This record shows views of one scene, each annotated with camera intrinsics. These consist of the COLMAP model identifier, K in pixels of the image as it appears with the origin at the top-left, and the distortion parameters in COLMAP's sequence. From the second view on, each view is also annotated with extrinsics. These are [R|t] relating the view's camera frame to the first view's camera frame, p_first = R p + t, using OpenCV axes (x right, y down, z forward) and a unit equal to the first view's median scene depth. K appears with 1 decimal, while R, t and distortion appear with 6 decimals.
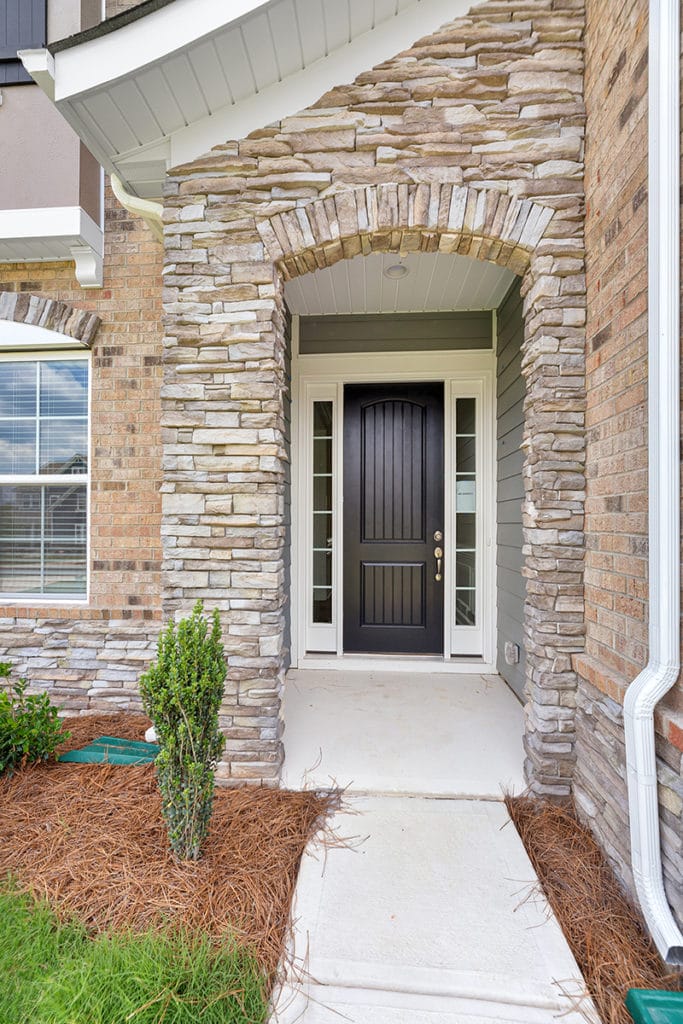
lens RADIAL K [[419.6, 0, 341.3], [0, 419.6, 521.1], [0, 0, 1]] dist [-0.000104, 0.000070]
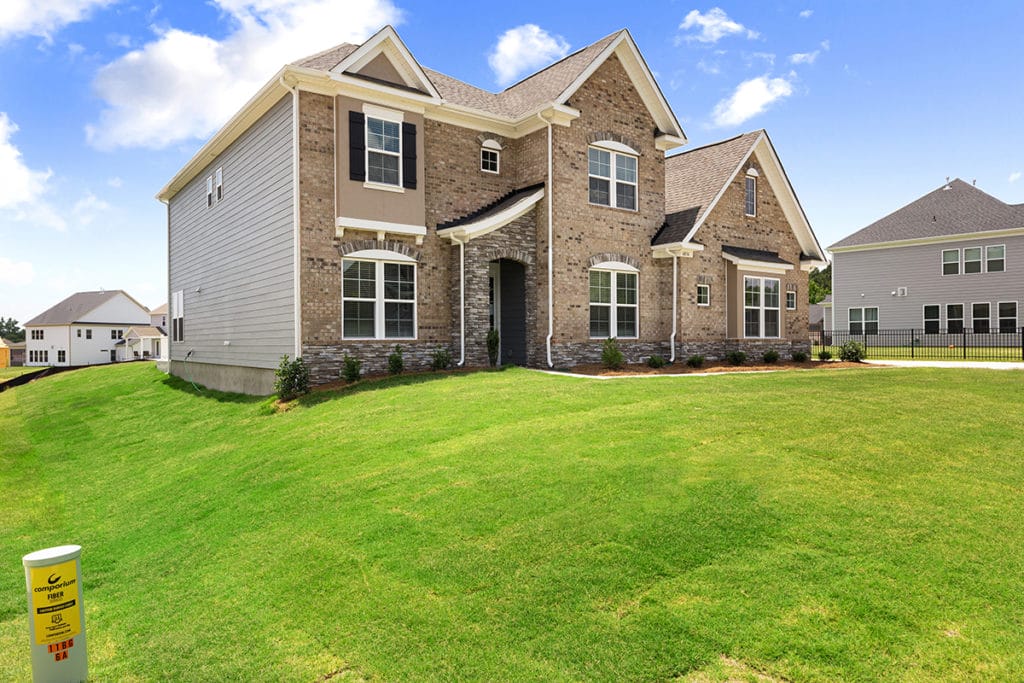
lens RADIAL K [[679.4, 0, 512.4], [0, 679.4, 342.4], [0, 0, 1]] dist [0.000996, 0.000216]
pose [[0.750190, -0.004608, 0.661206, -4.340663], [0.002715, 0.999989, 0.003888, 0.245717], [-0.661216, -0.001121, 0.750194, -4.276188]]
